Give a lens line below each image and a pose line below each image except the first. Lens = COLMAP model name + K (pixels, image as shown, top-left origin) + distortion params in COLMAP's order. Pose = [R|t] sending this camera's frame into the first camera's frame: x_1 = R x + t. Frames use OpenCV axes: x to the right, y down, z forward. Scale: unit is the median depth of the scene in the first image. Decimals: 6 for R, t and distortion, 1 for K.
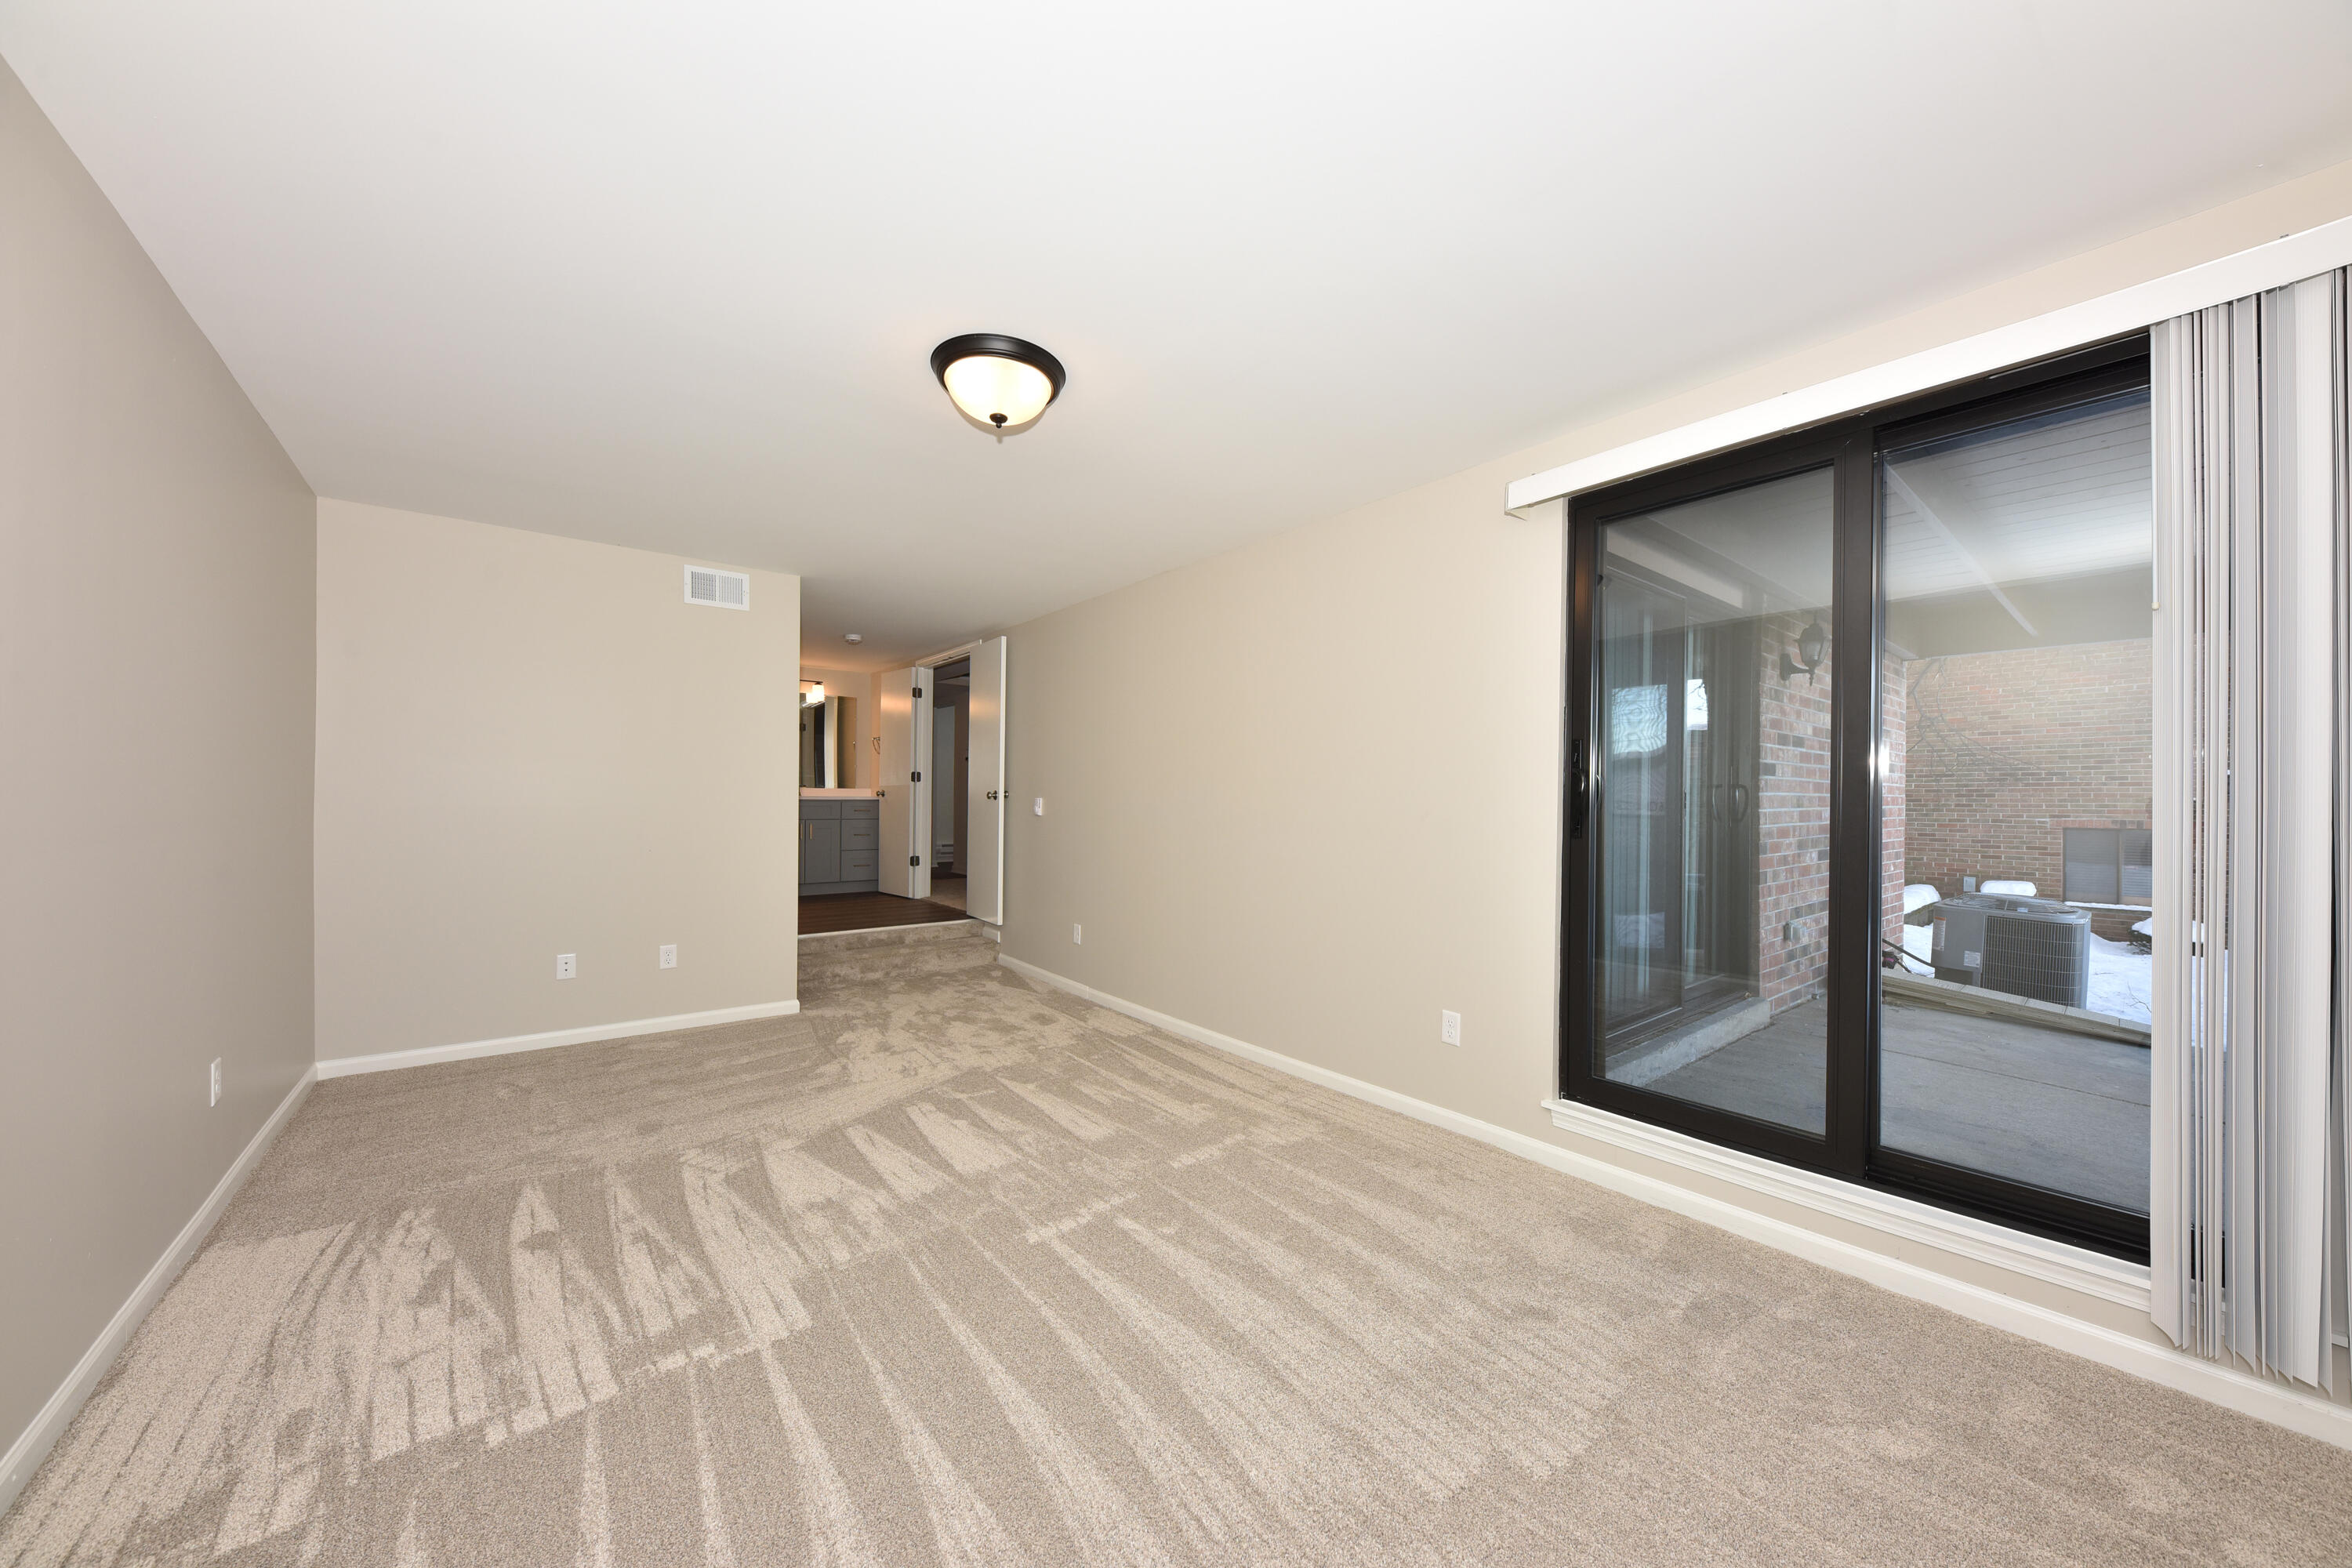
lens RADIAL K [[811.1, 0, 1185.2], [0, 811.1, 797.0], [0, 0, 1]] dist [-0.000064, -0.001308]
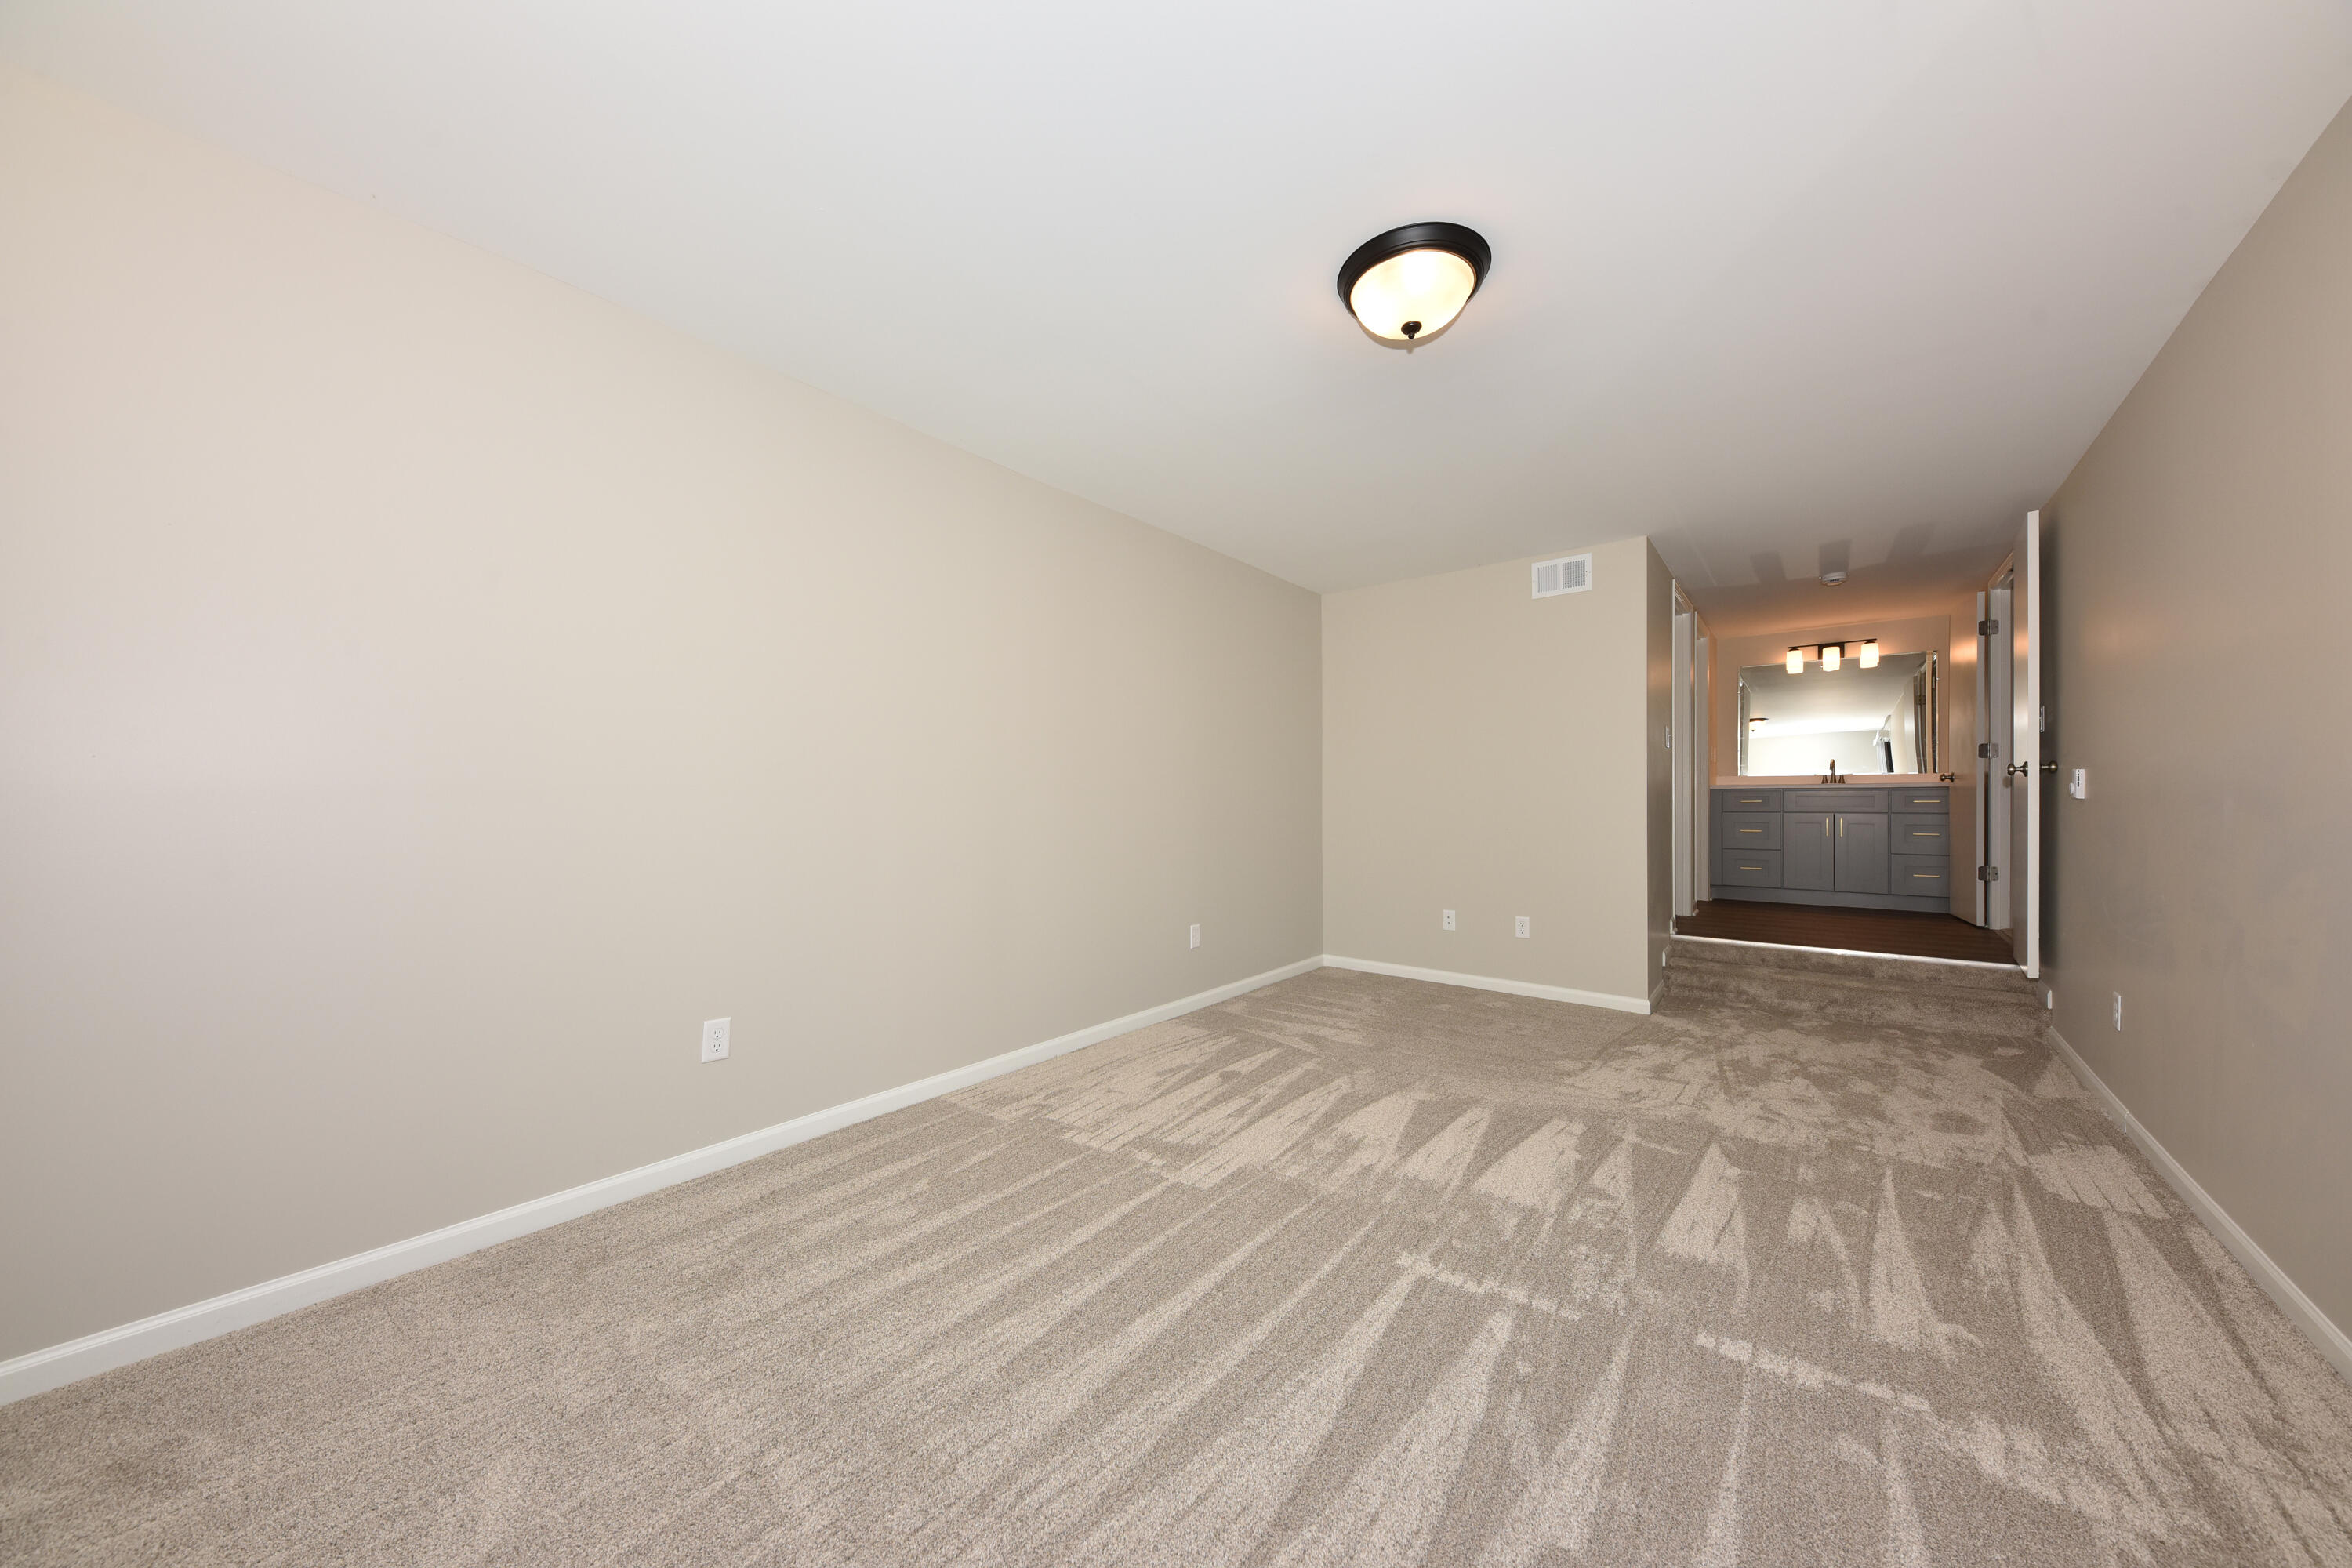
lens RADIAL K [[811.1, 0, 1176.8], [0, 811.1, 802.3], [0, 0, 1]] dist [-0.000064, -0.001308]
pose [[0.208707, -0.008174, -0.977944, 0.402992], [0.004636, 0.999962, -0.007369, 0.042161], [0.977967, -0.002996, 0.208737, 0.390210]]
